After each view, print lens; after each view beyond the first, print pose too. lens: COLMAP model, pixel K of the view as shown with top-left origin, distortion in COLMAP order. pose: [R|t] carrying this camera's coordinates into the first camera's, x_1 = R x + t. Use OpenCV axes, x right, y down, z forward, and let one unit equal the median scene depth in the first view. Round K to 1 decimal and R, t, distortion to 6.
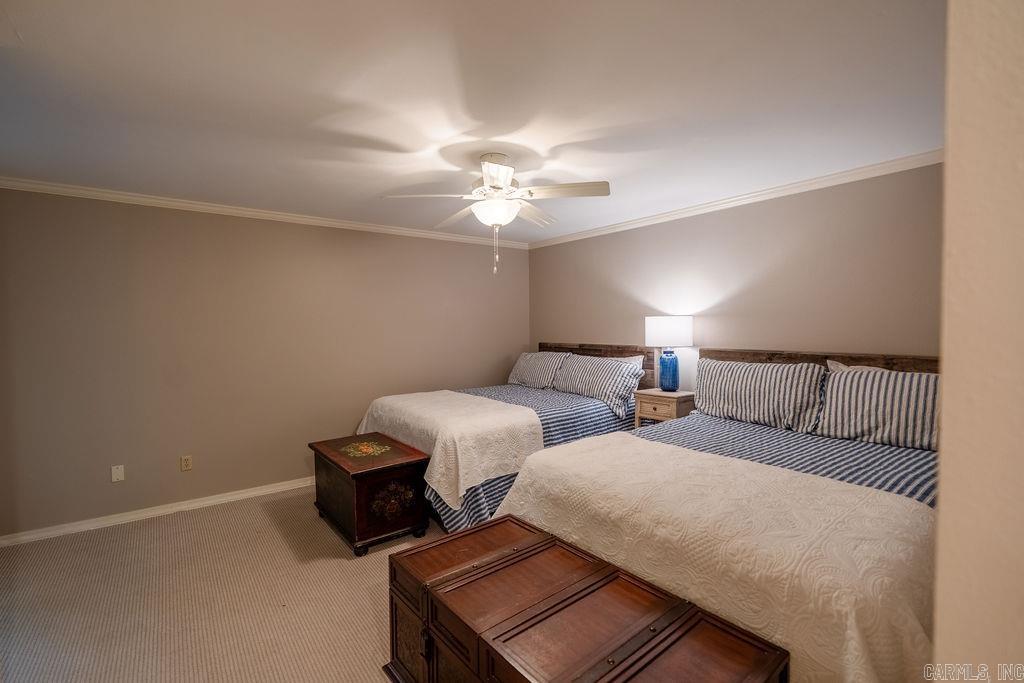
lens RADIAL K [[461.3, 0, 508.7], [0, 461.3, 345.8], [0, 0, 1]] dist [-0.004735, 0.003130]
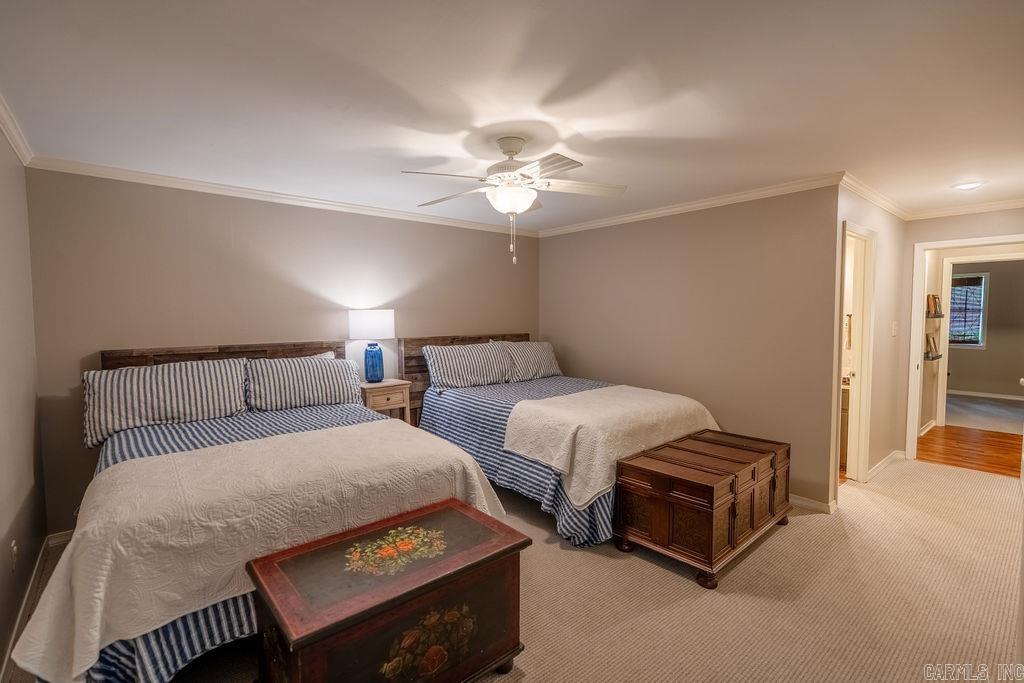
lens RADIAL K [[461.3, 0, 509.3], [0, 461.3, 342.7], [0, 0, 1]] dist [-0.004735, 0.003130]
pose [[-0.042054, -0.049928, 0.997867, -0.717437], [0.050058, 0.997391, 0.052014, -0.029835], [-0.997861, 0.052139, -0.039445, 0.754318]]
